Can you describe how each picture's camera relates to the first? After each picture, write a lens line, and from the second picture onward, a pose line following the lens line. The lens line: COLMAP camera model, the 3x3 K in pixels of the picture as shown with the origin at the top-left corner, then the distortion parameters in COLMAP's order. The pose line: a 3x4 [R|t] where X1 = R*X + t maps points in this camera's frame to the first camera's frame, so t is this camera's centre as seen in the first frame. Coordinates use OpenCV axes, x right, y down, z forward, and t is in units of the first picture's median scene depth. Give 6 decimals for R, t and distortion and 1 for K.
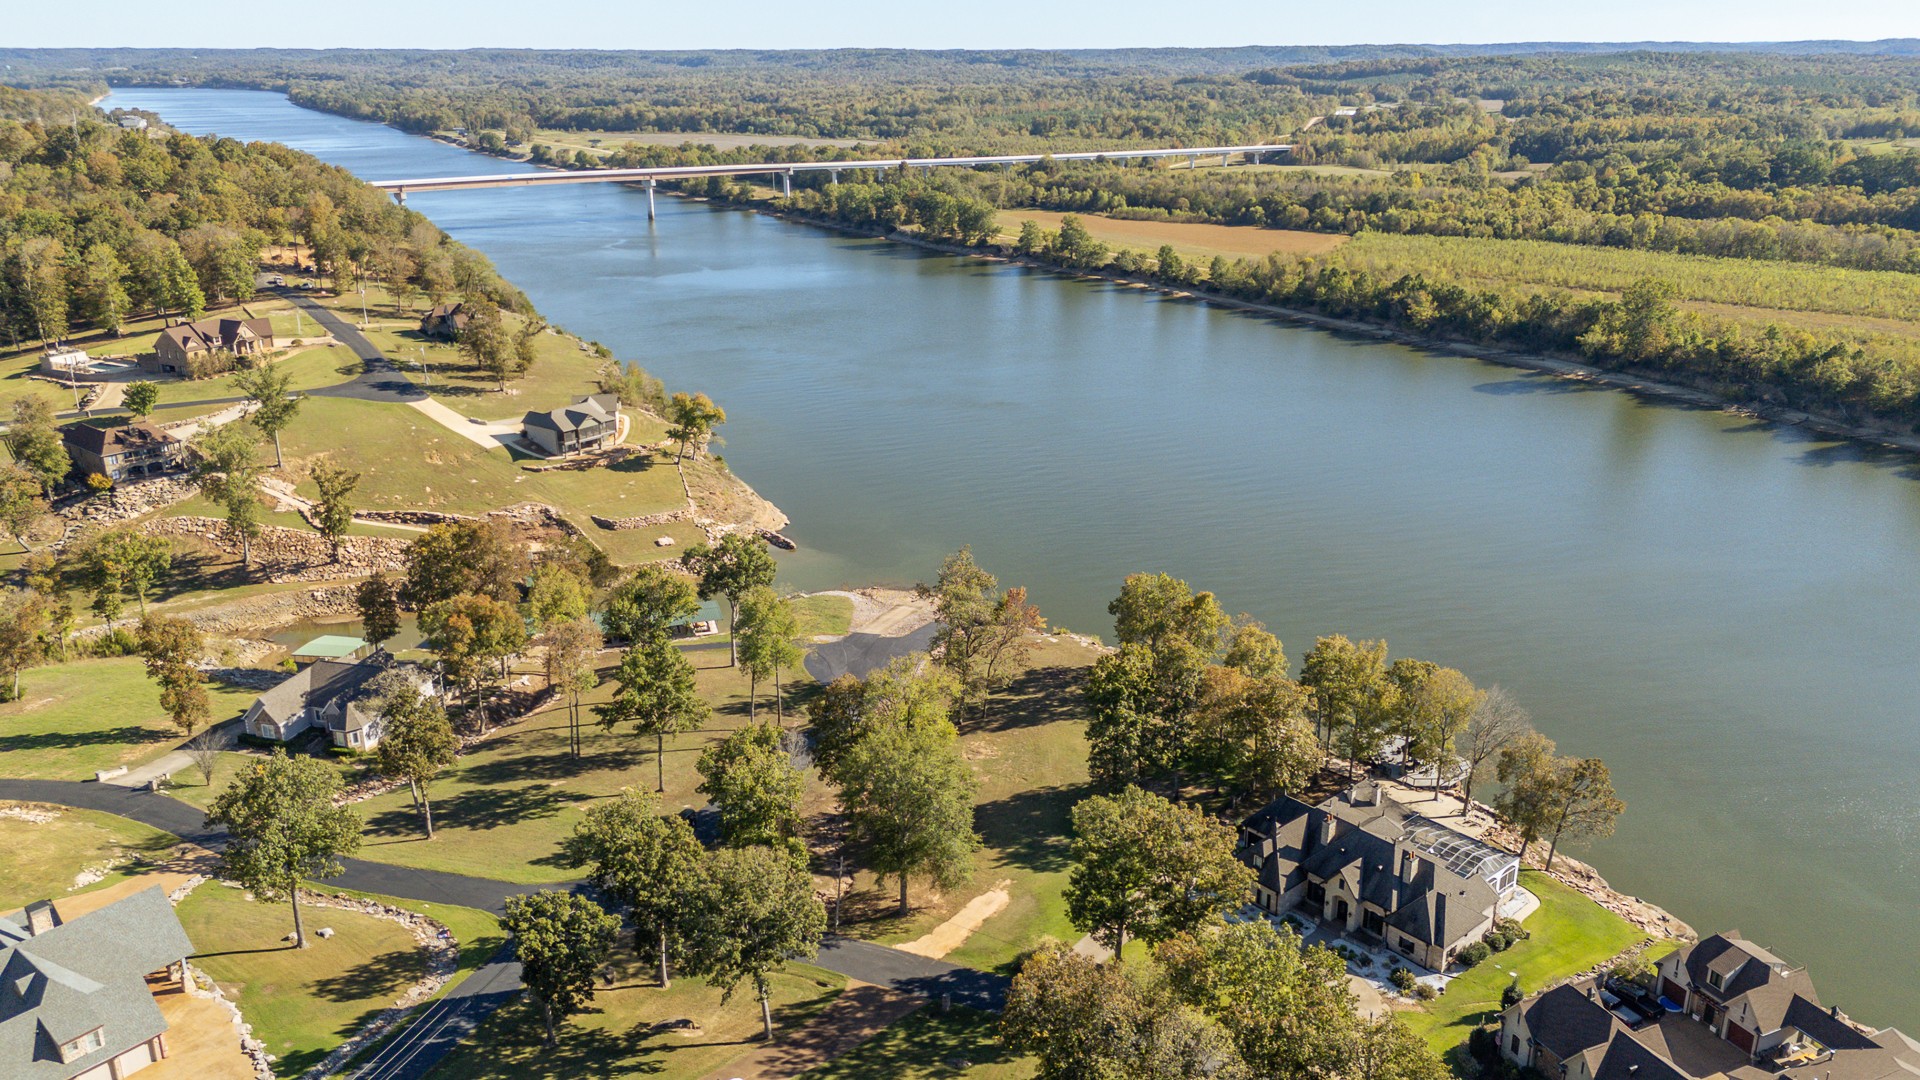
lens RADIAL K [[1418.2, 0, 955.8], [0, 1418.2, 538.9], [0, 0, 1]] dist [0.066301, -0.062542]
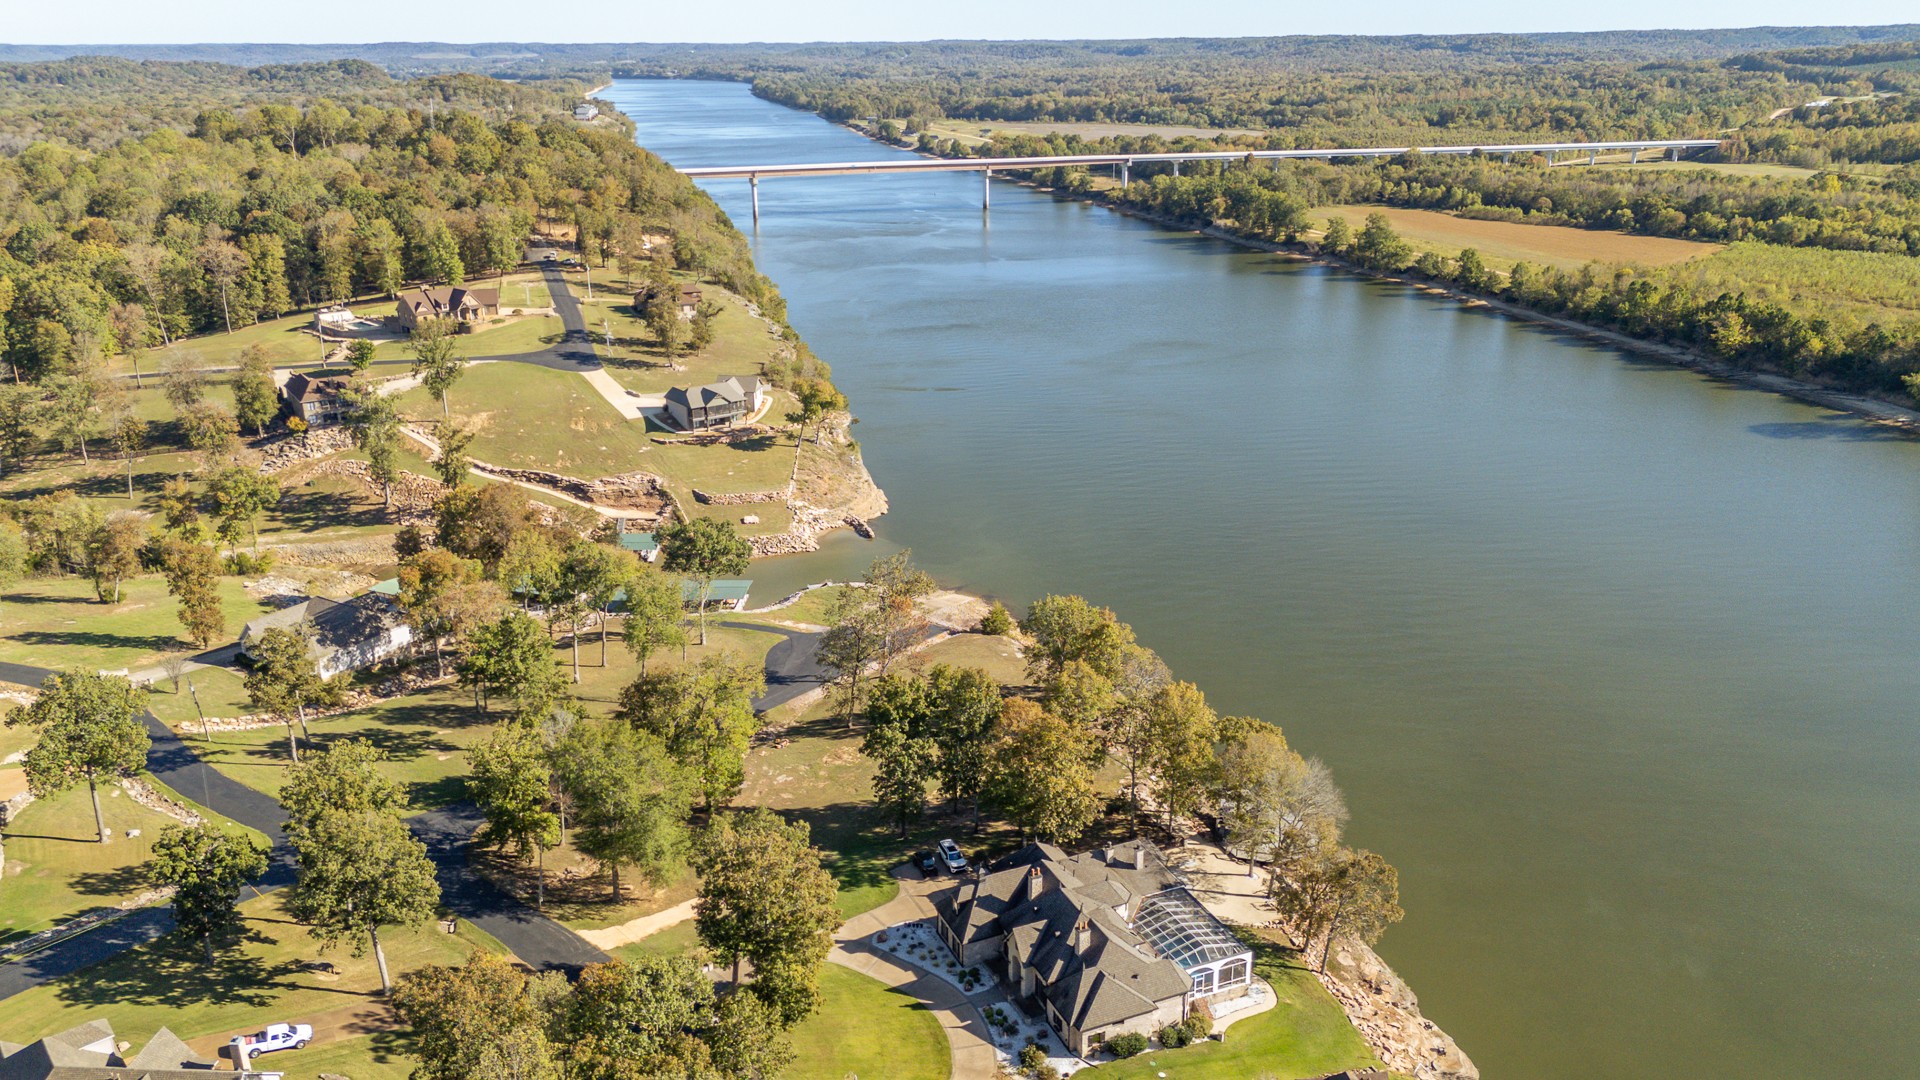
lens RADIAL K [[1418.2, 0, 956.6], [0, 1418.2, 540.5], [0, 0, 1]] dist [0.066301, -0.062542]
pose [[0.954901, 0.093244, -0.281903, 0.146091], [-0.090916, 0.995630, 0.021357, -0.011814], [0.282662, 0.005236, 0.959205, 0.028853]]
